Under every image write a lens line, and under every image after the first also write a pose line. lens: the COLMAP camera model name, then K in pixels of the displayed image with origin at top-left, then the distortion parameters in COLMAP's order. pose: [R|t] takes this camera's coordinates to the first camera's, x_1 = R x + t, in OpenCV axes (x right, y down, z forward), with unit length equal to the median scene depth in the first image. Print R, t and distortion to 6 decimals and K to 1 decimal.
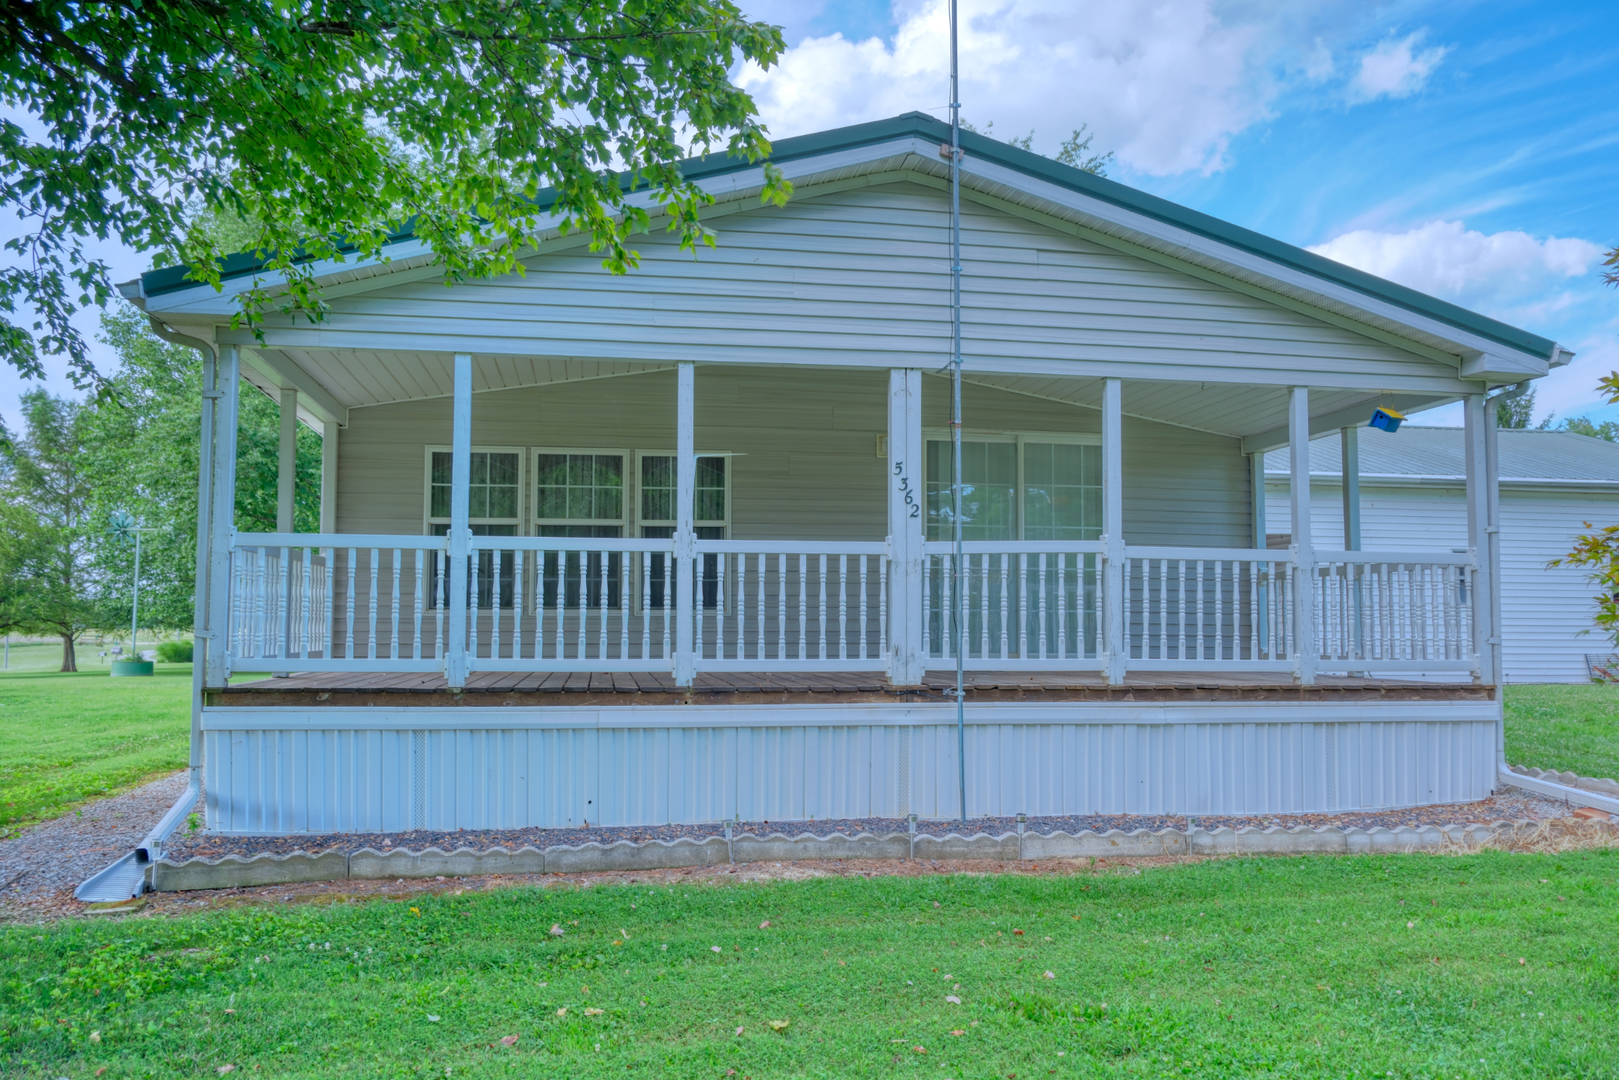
lens RADIAL K [[1307.0, 0, 813.7], [0, 1307.0, 544.4], [0, 0, 1]] dist [-0.044696, 0.037384]
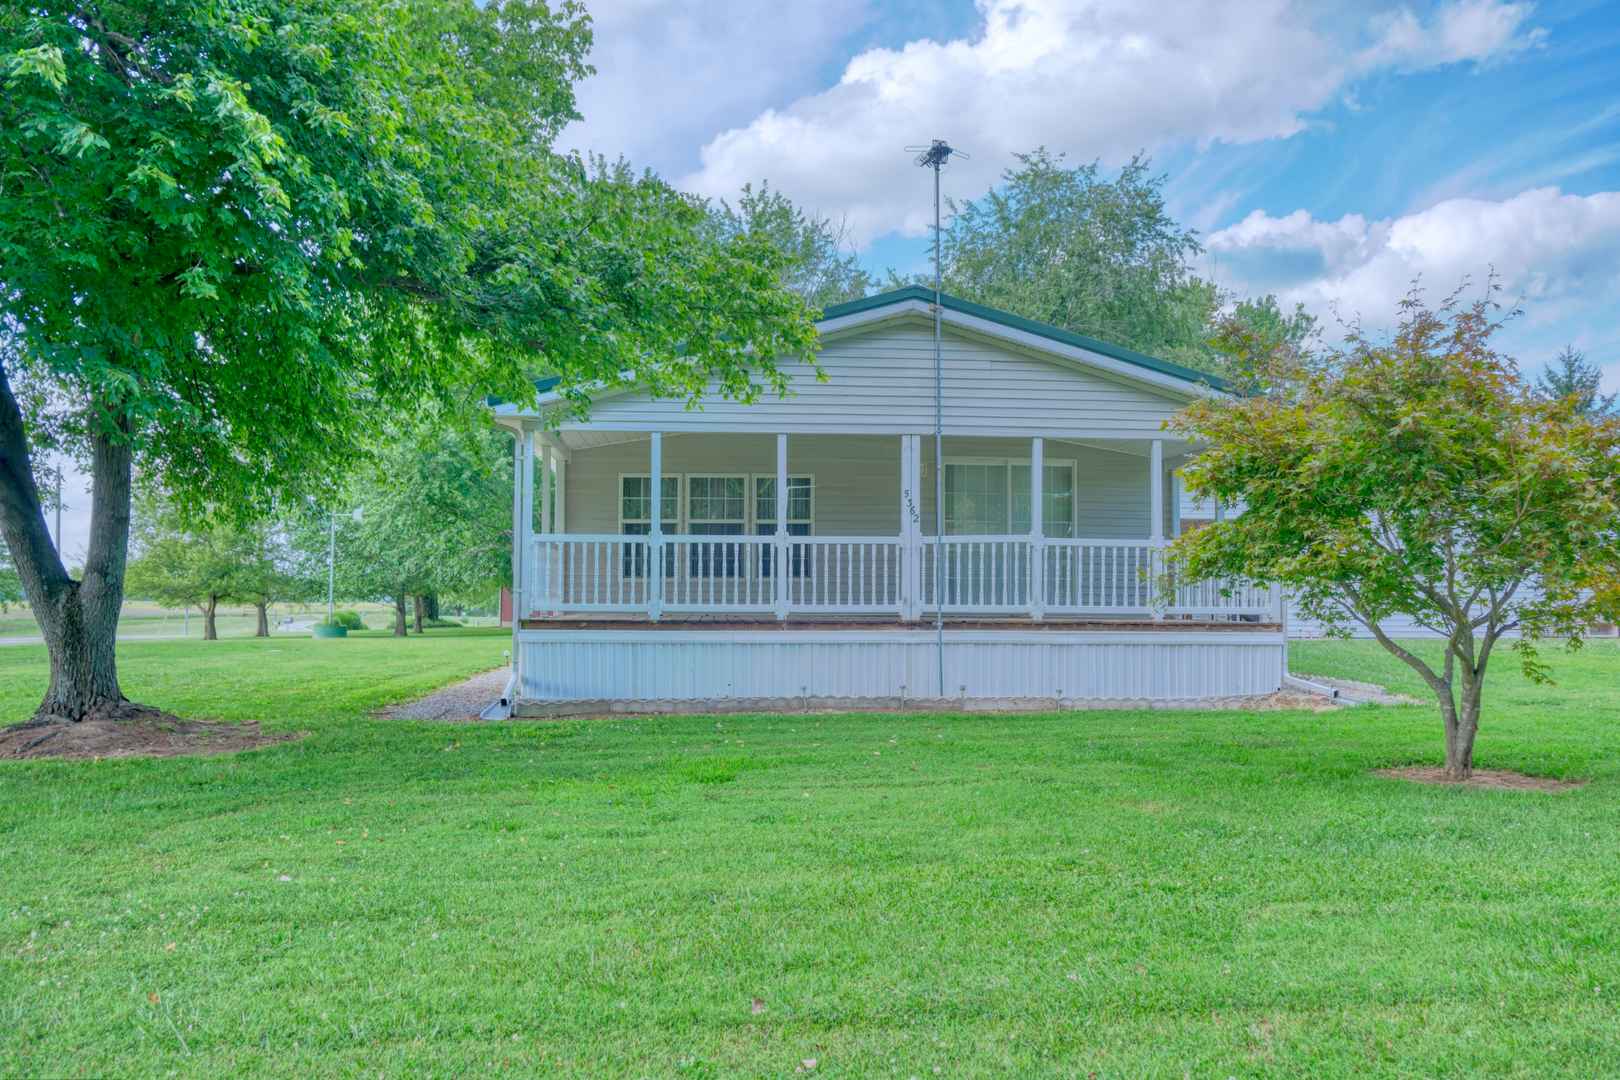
lens RADIAL K [[1307.8, 0, 809.0], [0, 1307.8, 543.9], [0, 0, 1]] dist [-0.044696, 0.037384]
pose [[0.996055, -0.004157, -0.088636, 0.088597], [0.005883, 0.999798, 0.019218, -0.025672], [0.088538, -0.019664, 0.995879, -0.706909]]
